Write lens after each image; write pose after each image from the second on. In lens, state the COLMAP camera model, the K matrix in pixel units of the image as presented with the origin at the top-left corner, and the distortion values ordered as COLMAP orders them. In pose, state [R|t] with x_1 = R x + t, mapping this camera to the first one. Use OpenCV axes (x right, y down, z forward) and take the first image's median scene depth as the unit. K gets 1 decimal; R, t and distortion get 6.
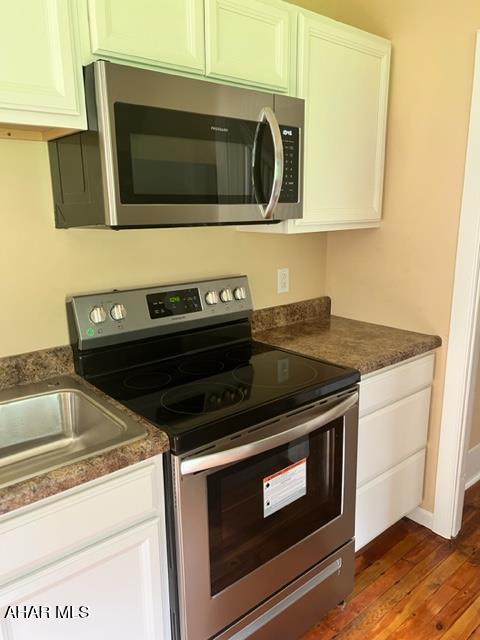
lens RADIAL K [[480.6, 0, 241.3], [0, 480.6, 320.6], [0, 0, 1]] dist [0.043435, -0.042194]
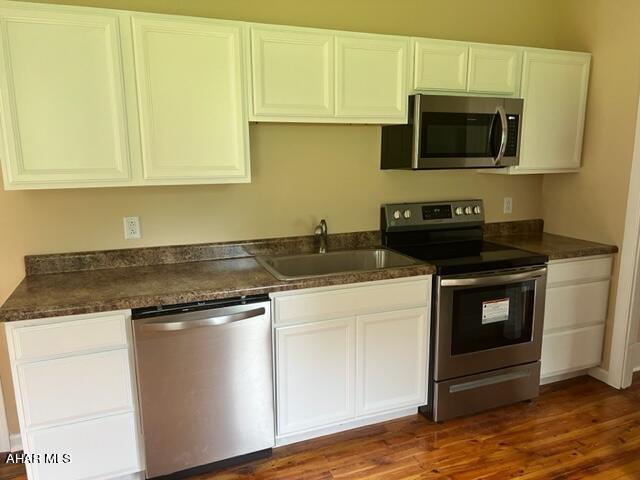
lens RADIAL K [[480.6, 0, 321.5], [0, 480.6, 241.1], [0, 0, 1]] dist [0.043435, -0.042194]
pose [[0.947813, 0.067289, -0.311644, 0.017626], [-0.080605, 0.996294, -0.030029, 0.170305], [0.308468, 0.053581, 0.949724, -0.869710]]
